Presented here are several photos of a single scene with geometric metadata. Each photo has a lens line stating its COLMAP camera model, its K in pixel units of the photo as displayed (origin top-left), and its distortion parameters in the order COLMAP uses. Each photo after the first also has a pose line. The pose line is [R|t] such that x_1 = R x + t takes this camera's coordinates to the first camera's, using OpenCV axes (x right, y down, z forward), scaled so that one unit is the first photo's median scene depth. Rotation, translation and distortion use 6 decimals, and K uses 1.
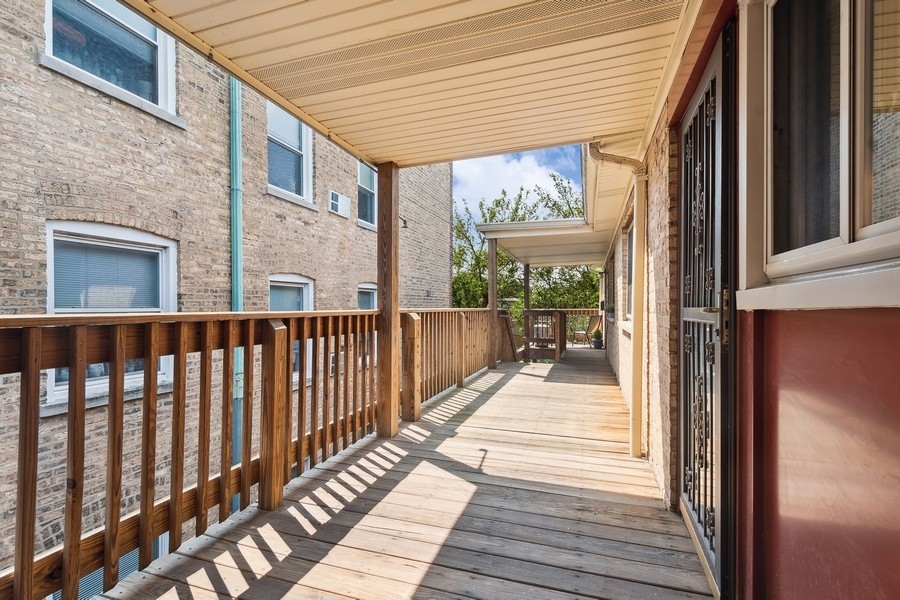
lens RADIAL K [[407.9, 0, 450.7], [0, 407.9, 301.4], [0, 0, 1]] dist [-0.000236, -0.000679]
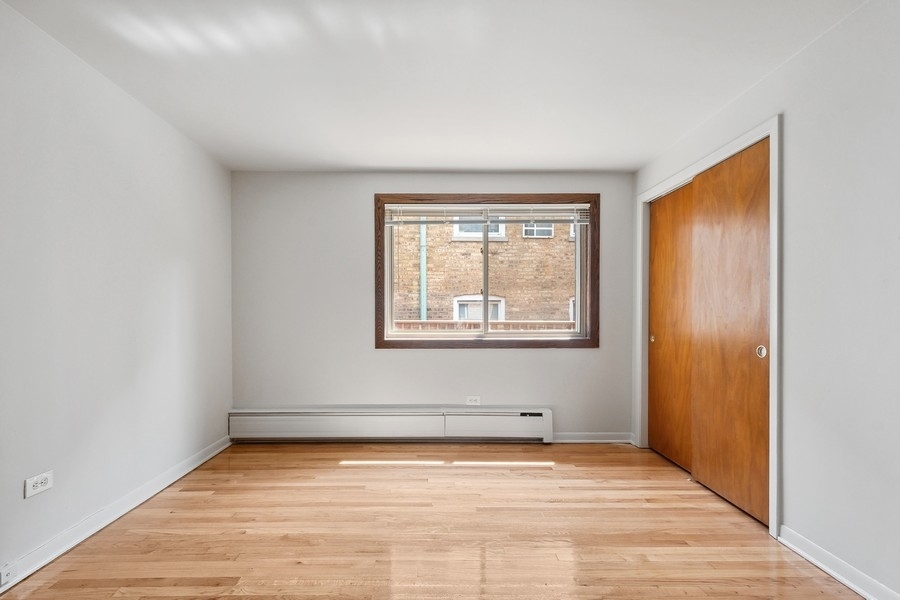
lens RADIAL K [[393.6, 0, 446.5], [0, 393.6, 309.0], [0, 0, 1]] dist [0.000546, 0.000070]
pose [[0.329244, 0.001527, -0.944244, 0.905968], [0.012675, 0.999901, 0.006037, -0.031232], [0.944160, -0.013956, 0.329192, 0.531727]]
